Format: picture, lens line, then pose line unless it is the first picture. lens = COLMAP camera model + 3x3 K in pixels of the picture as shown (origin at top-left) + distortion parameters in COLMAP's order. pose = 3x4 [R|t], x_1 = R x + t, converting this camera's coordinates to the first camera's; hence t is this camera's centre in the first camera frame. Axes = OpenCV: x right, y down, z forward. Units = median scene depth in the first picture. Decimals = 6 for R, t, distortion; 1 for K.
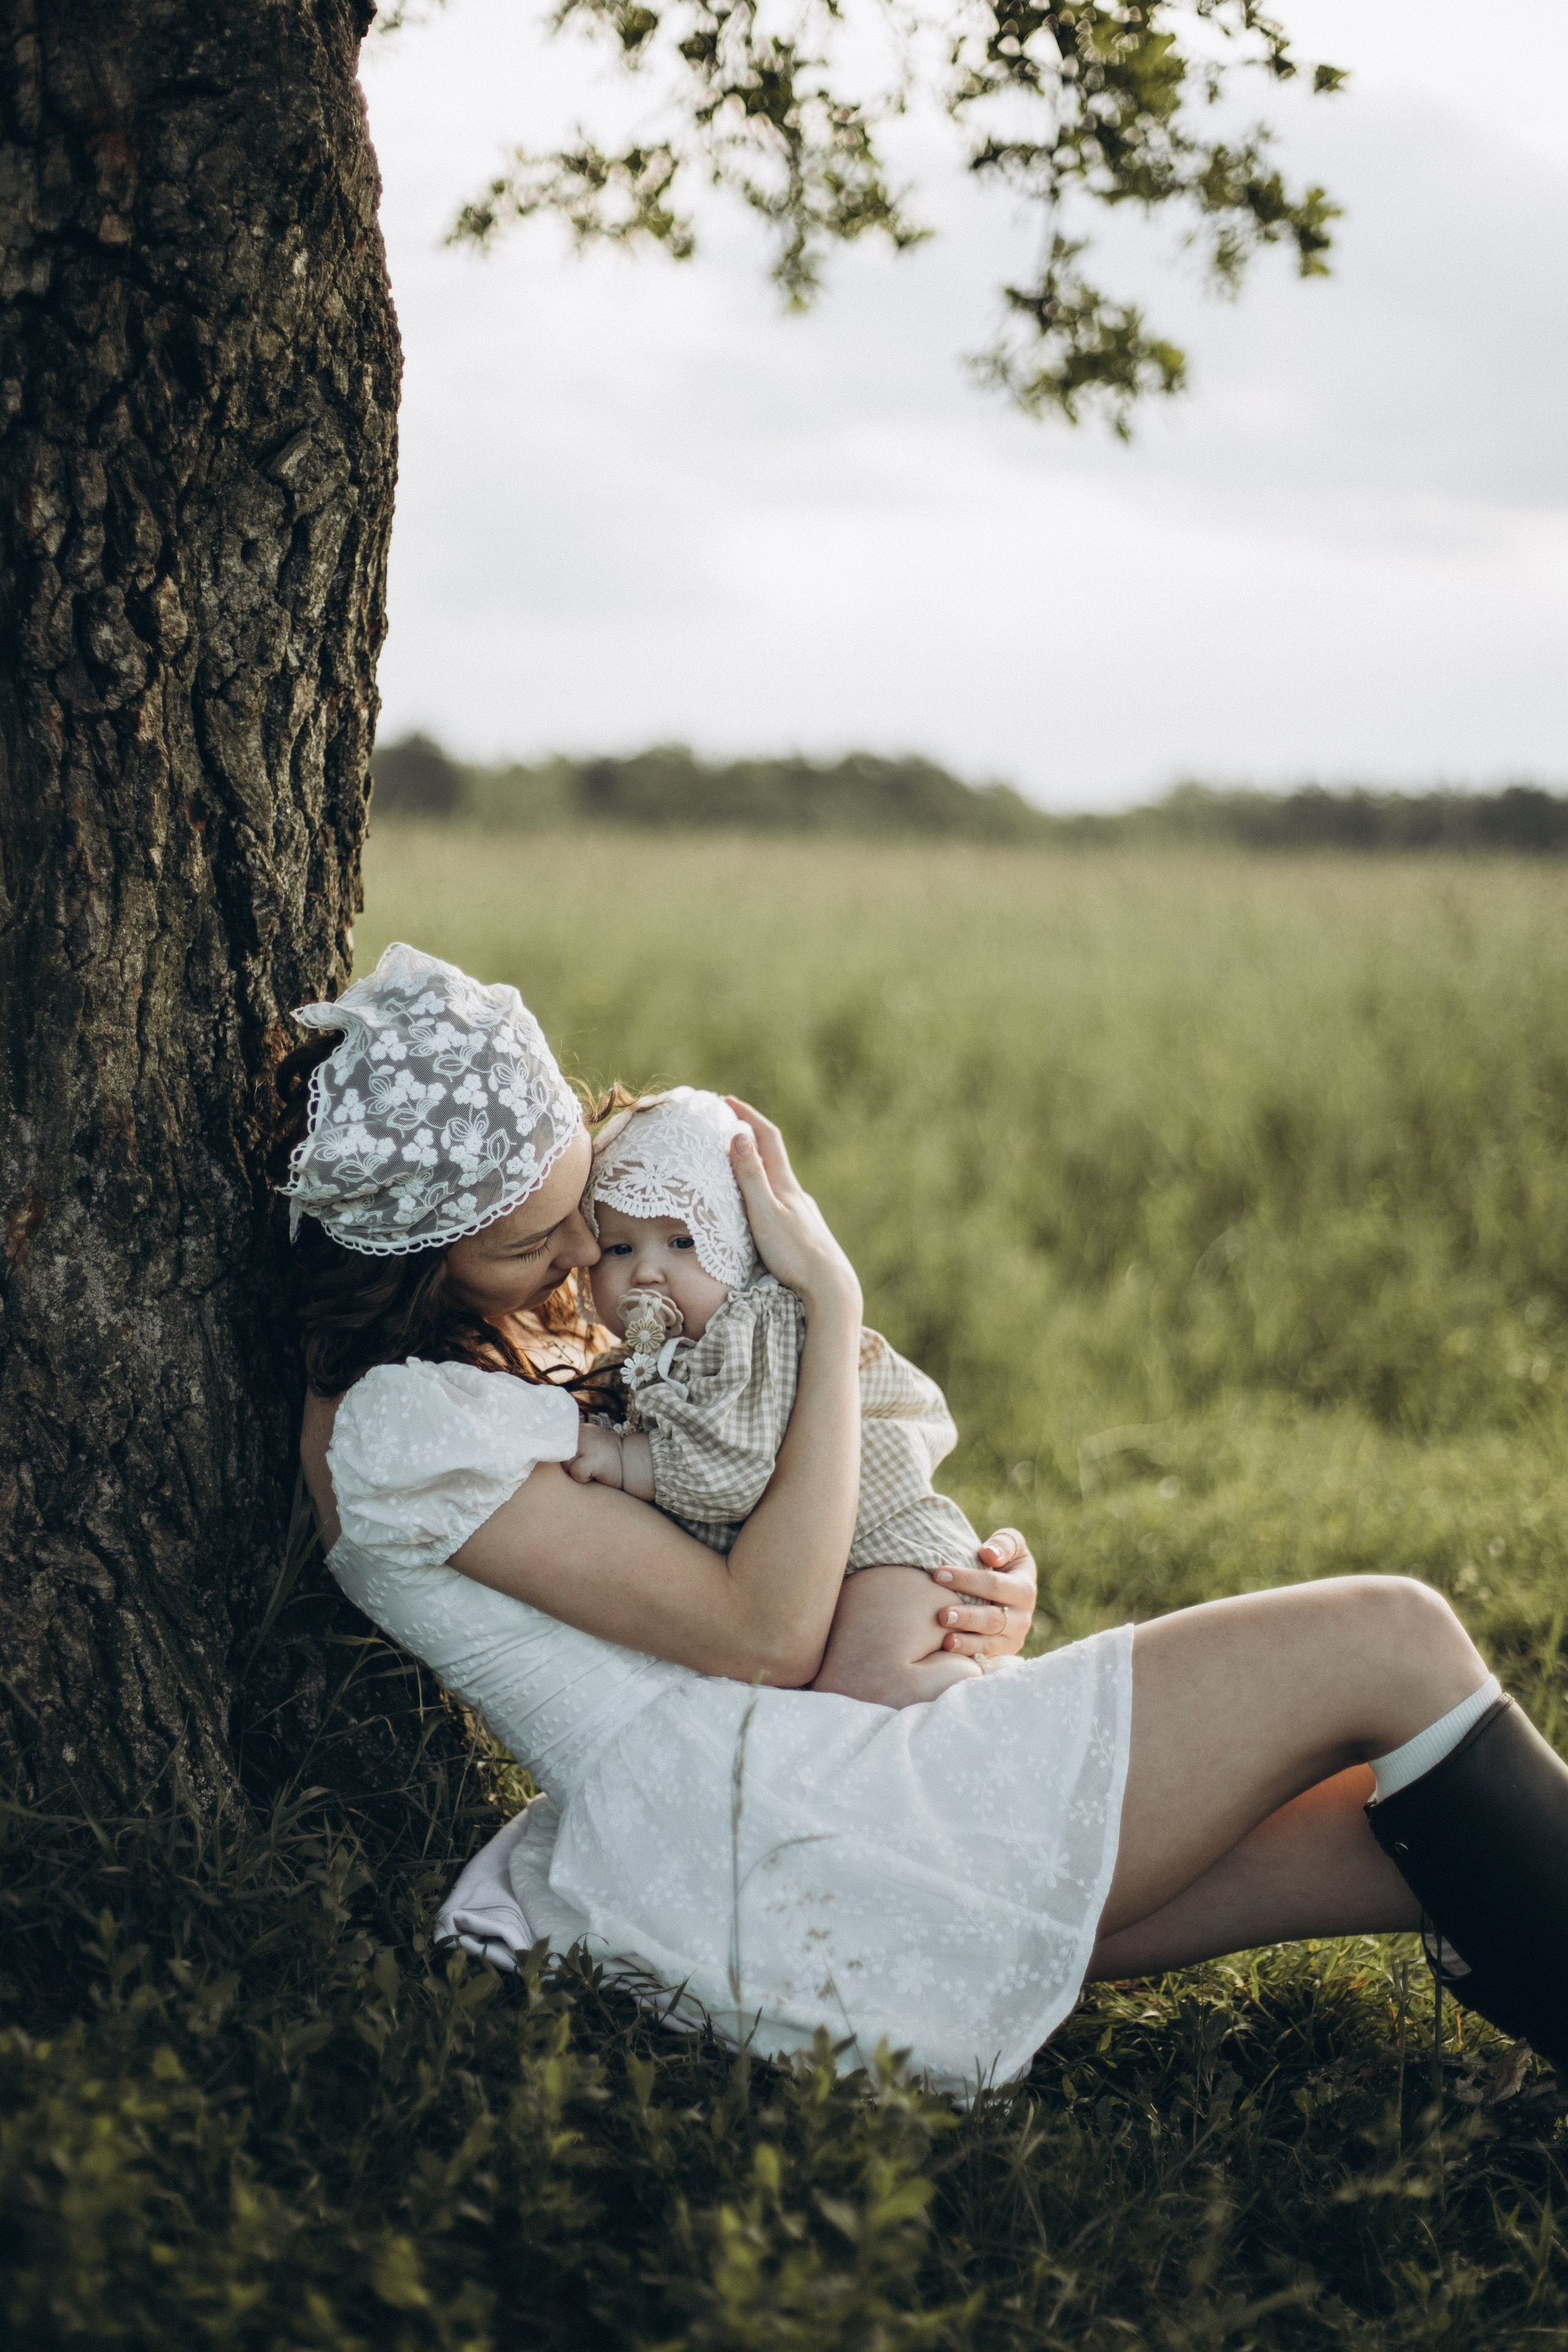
lens RADIAL K [[3457.0, 0, 784.0], [0, 3457.0, 1176.0], [0, 0, 1]] dist [-0.154559, 0.165603]
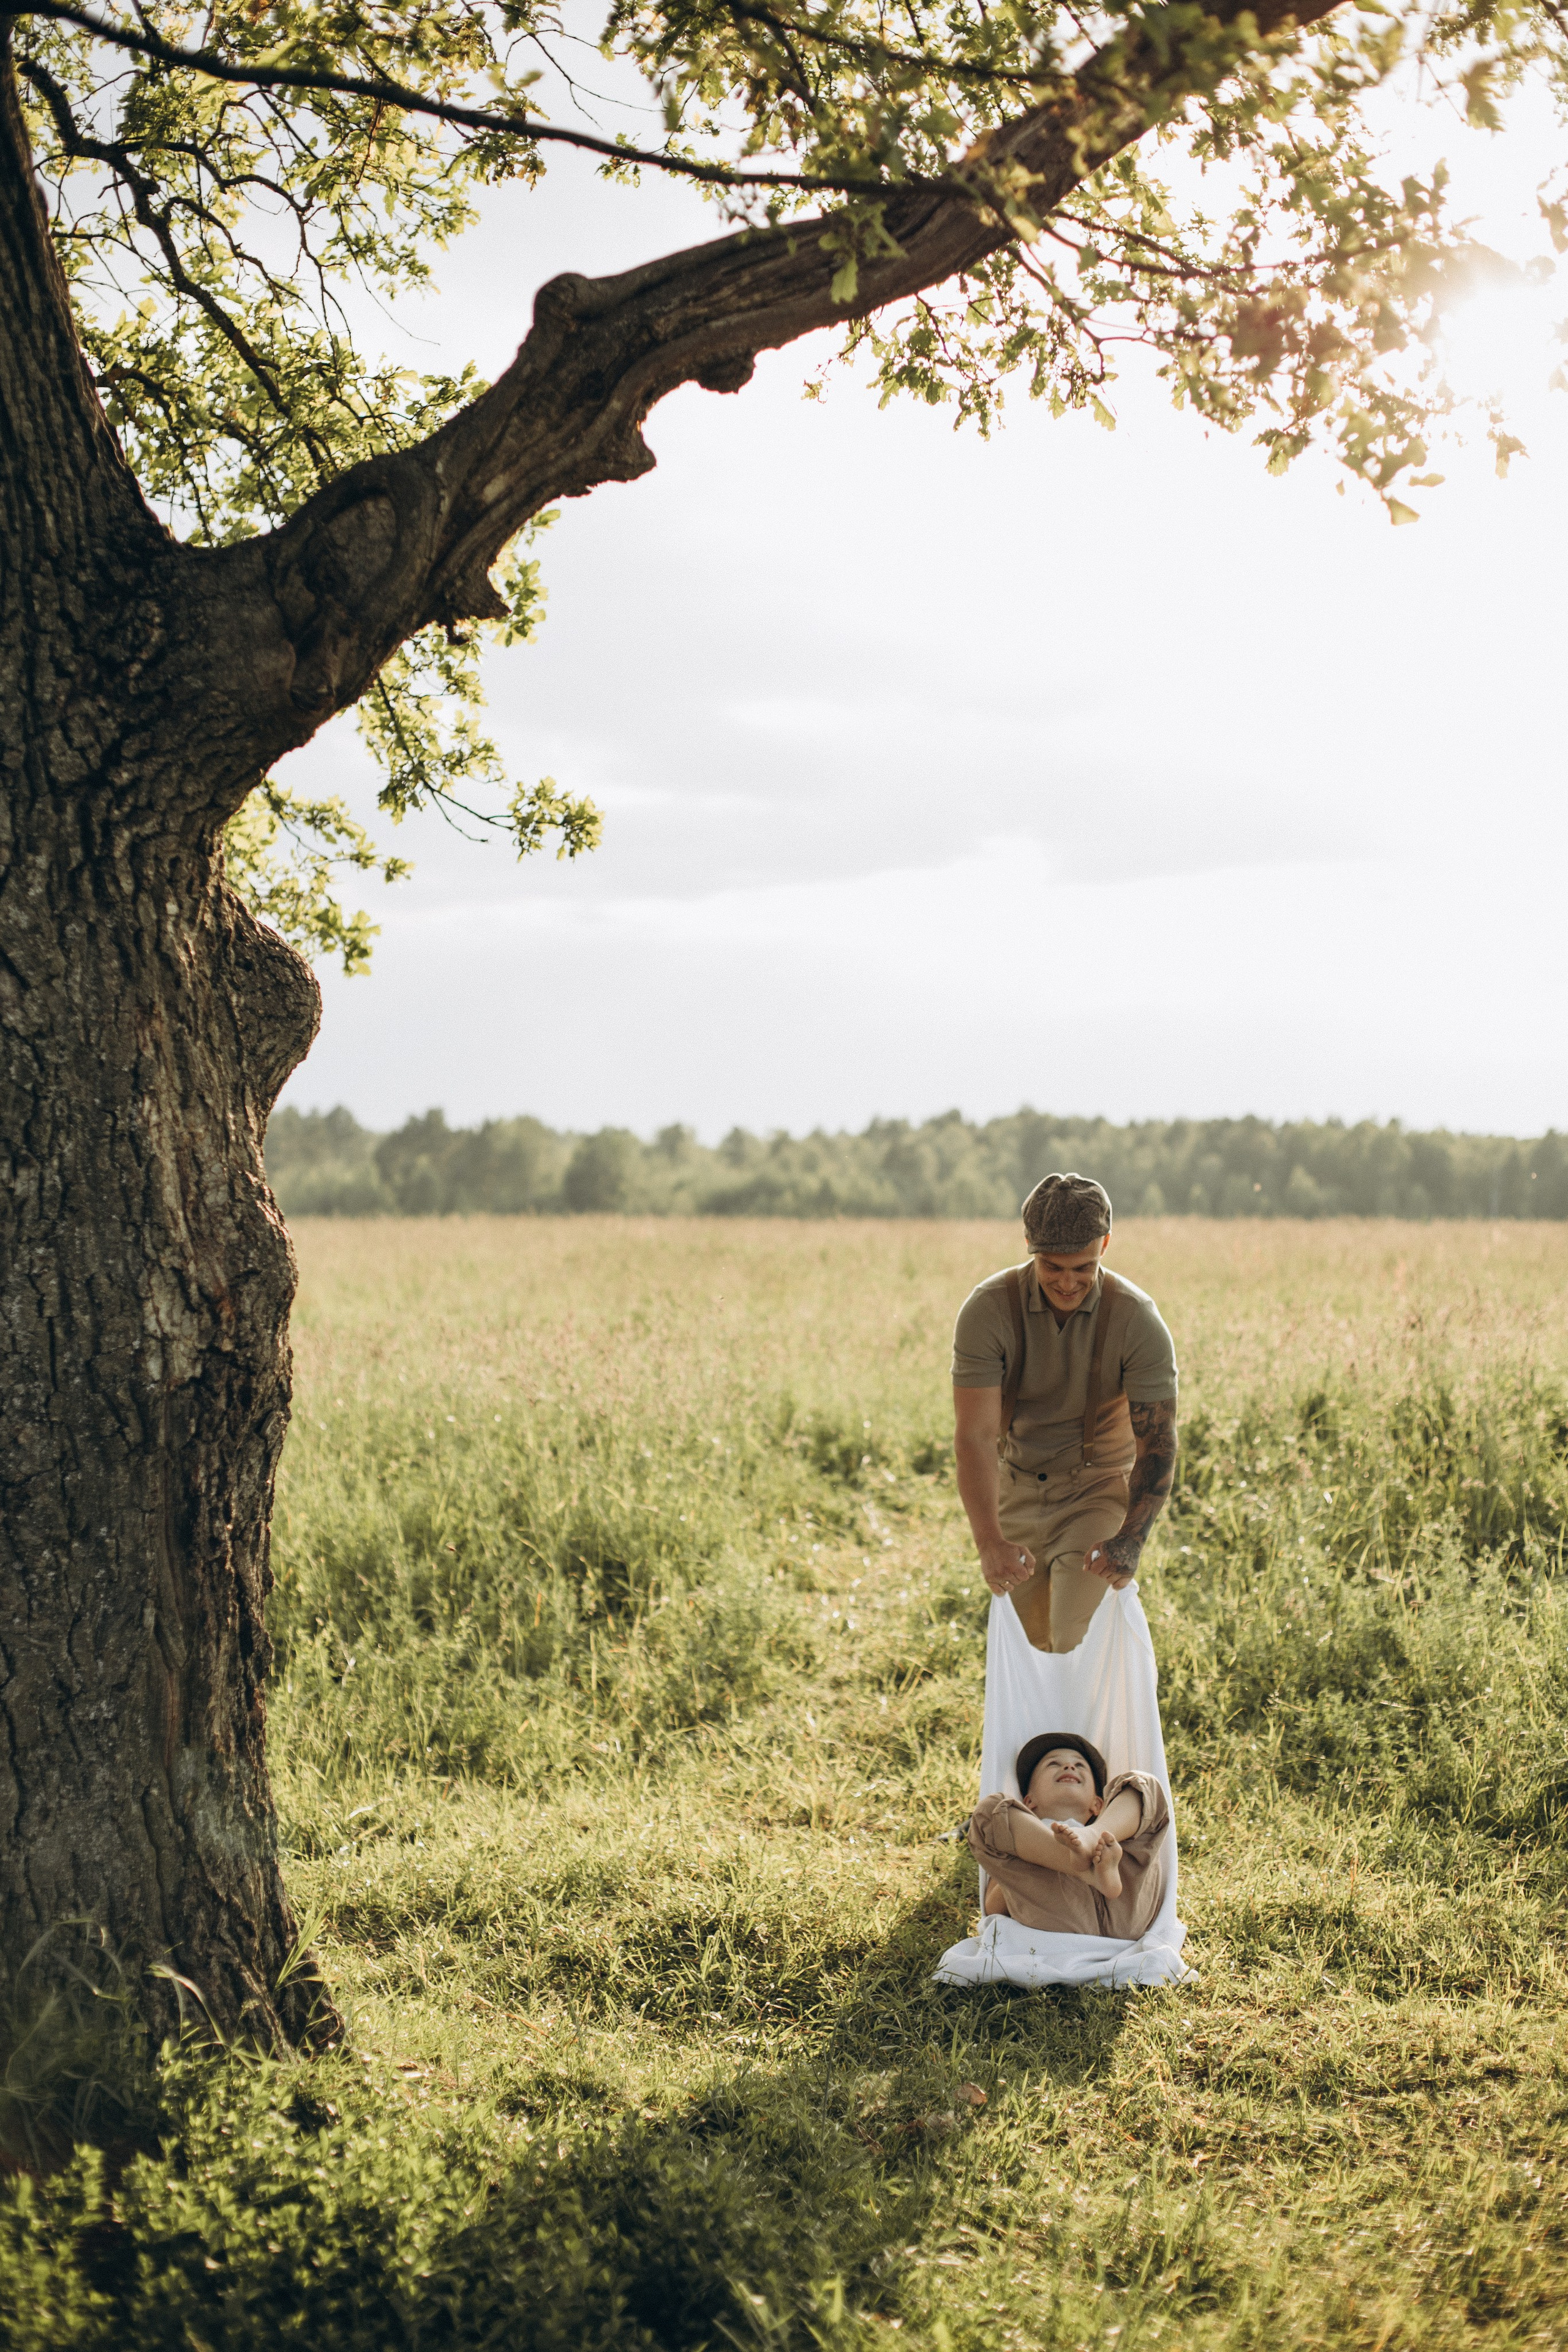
lens RADIAL K [[3457.0, 0, 784.0], [0, 3457.0, 1176.0], [0, 0, 1]] dist [-0.154559, 0.165603]
pose [[0.924429, -0.022016, 0.380717, -0.672564], [0.052360, 0.996205, -0.069527, -0.201702], [-0.377741, 0.084207, 0.922074, -1.140124]]
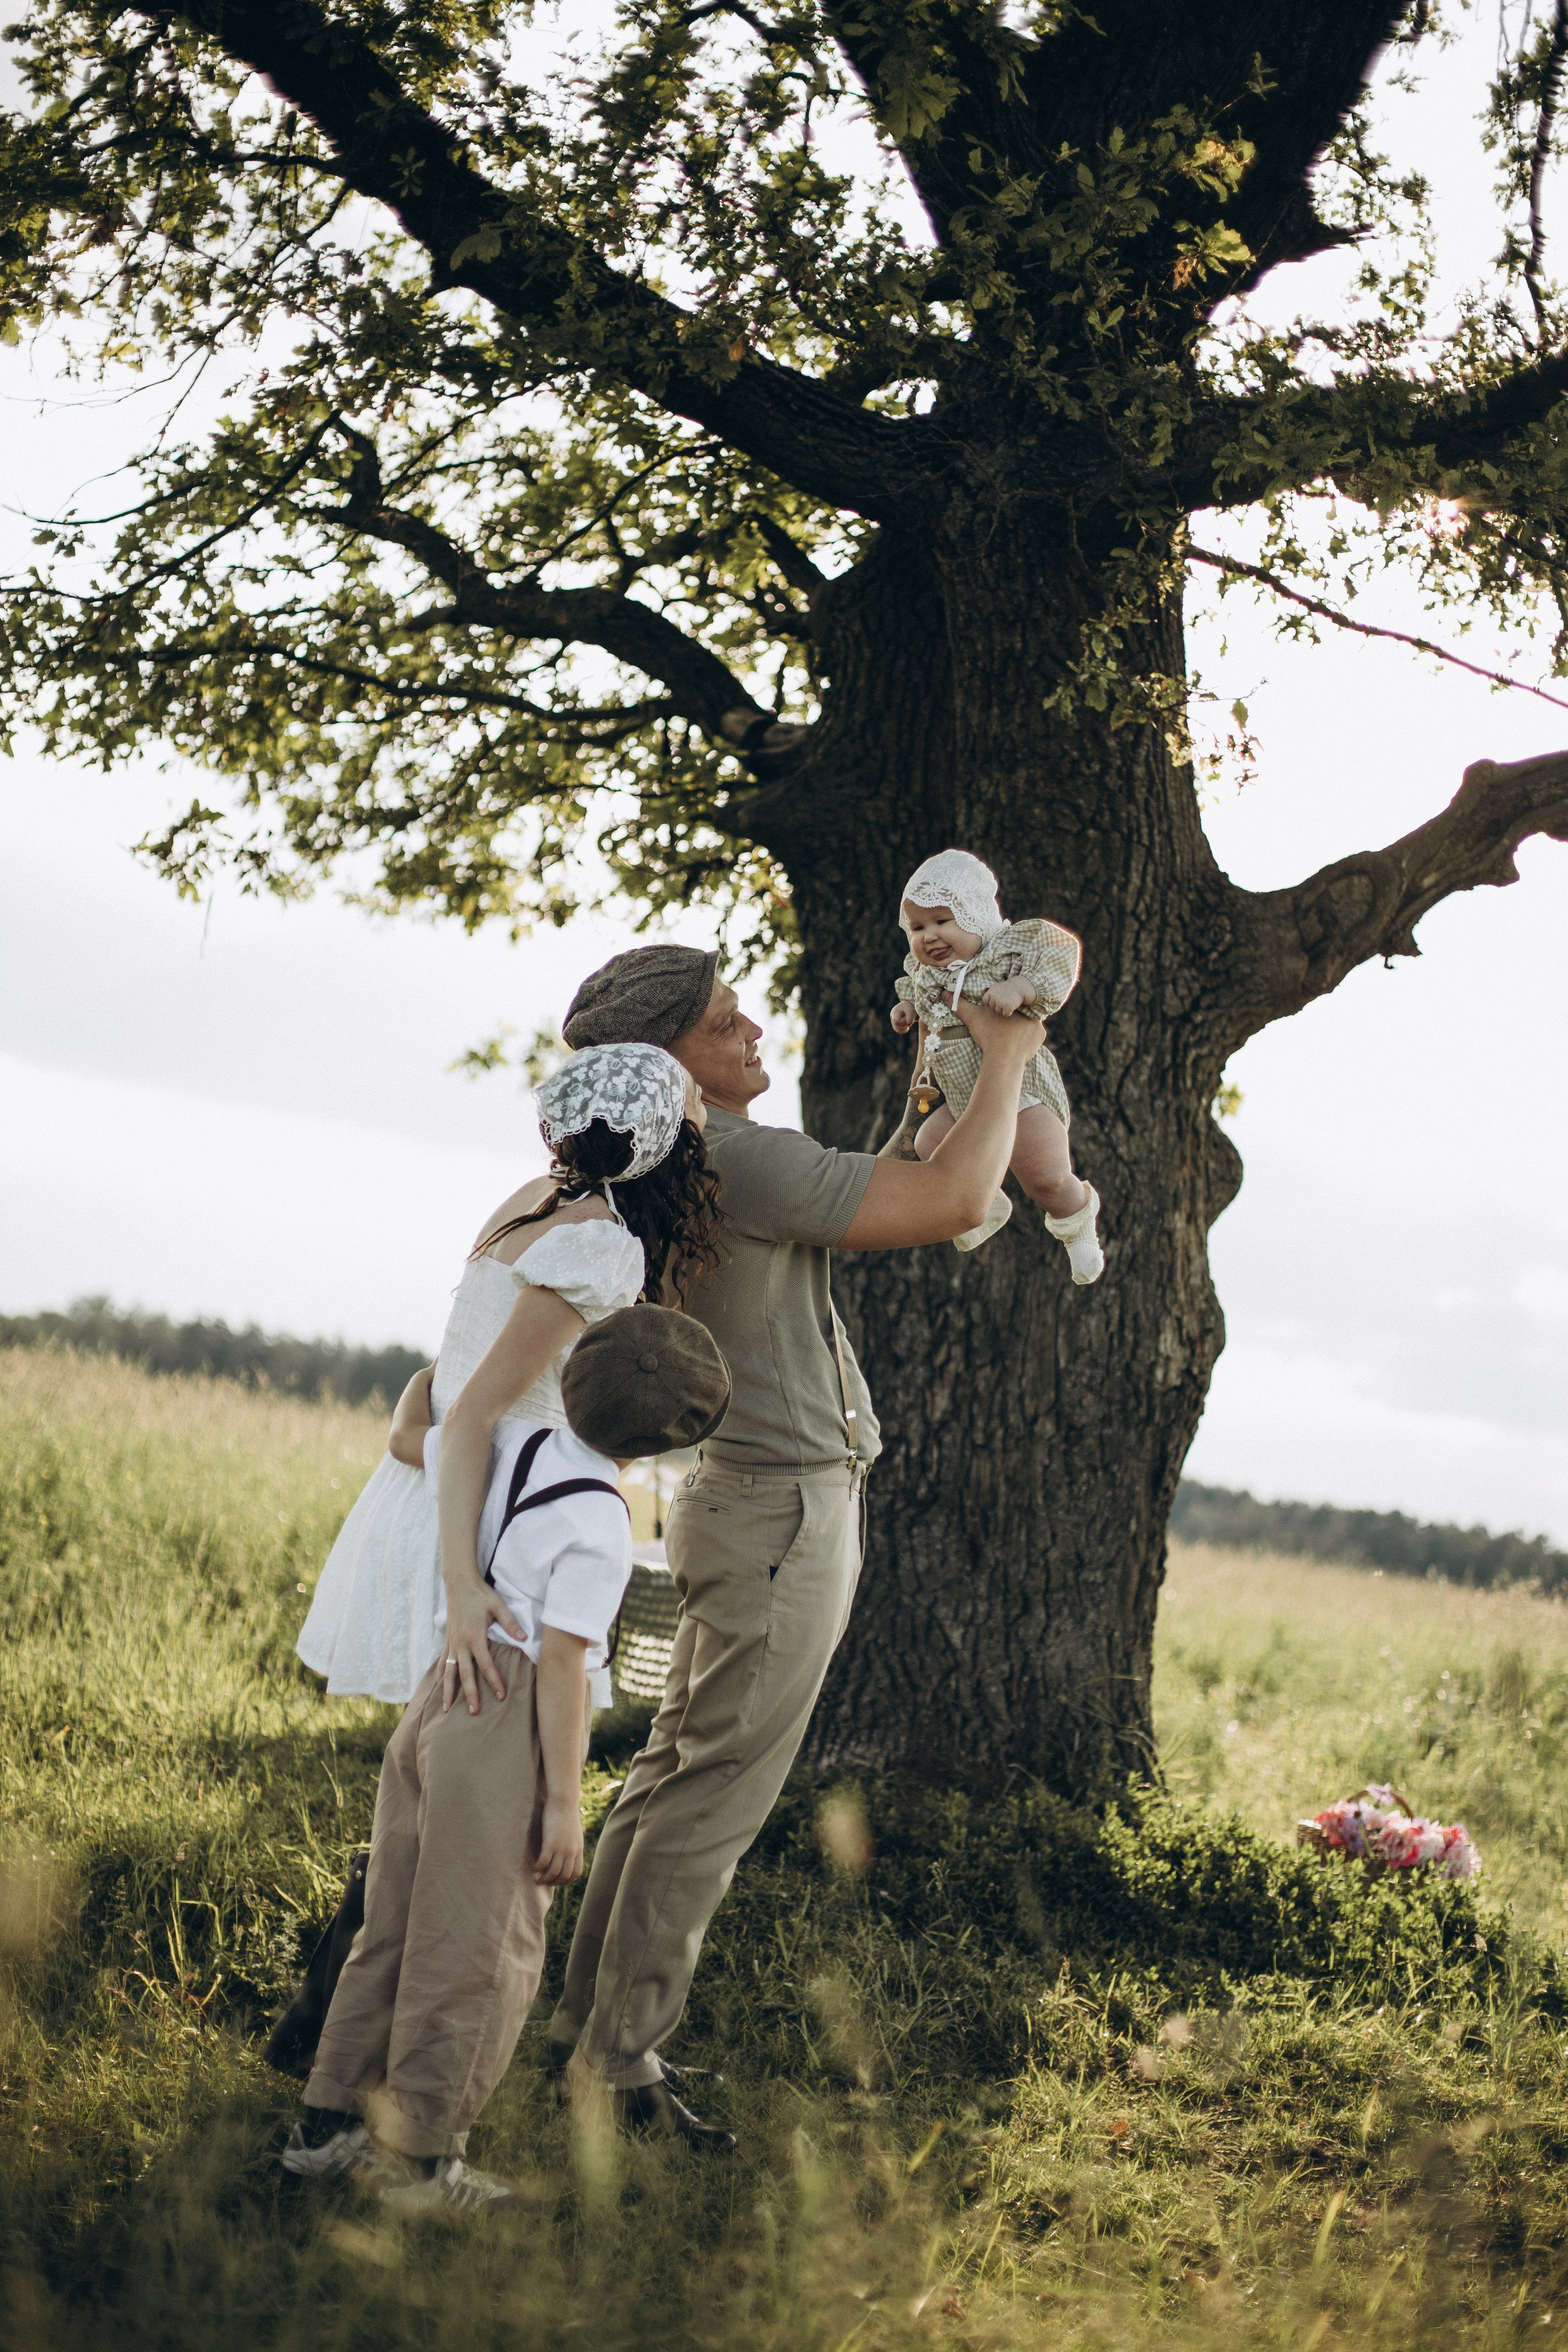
lens RADIAL K [[3421.7, 0, 784.0], [0, 3421.7, 1176.0], [0, 0, 1]] dist [-0.129936, 0.143618]
pose [[0.933404, 0.151101, 0.325461, -1.713525], [-0.104231, 0.982080, -0.157020, 0.126122], [-0.343355, 0.112640, 0.932427, -2.122660]]
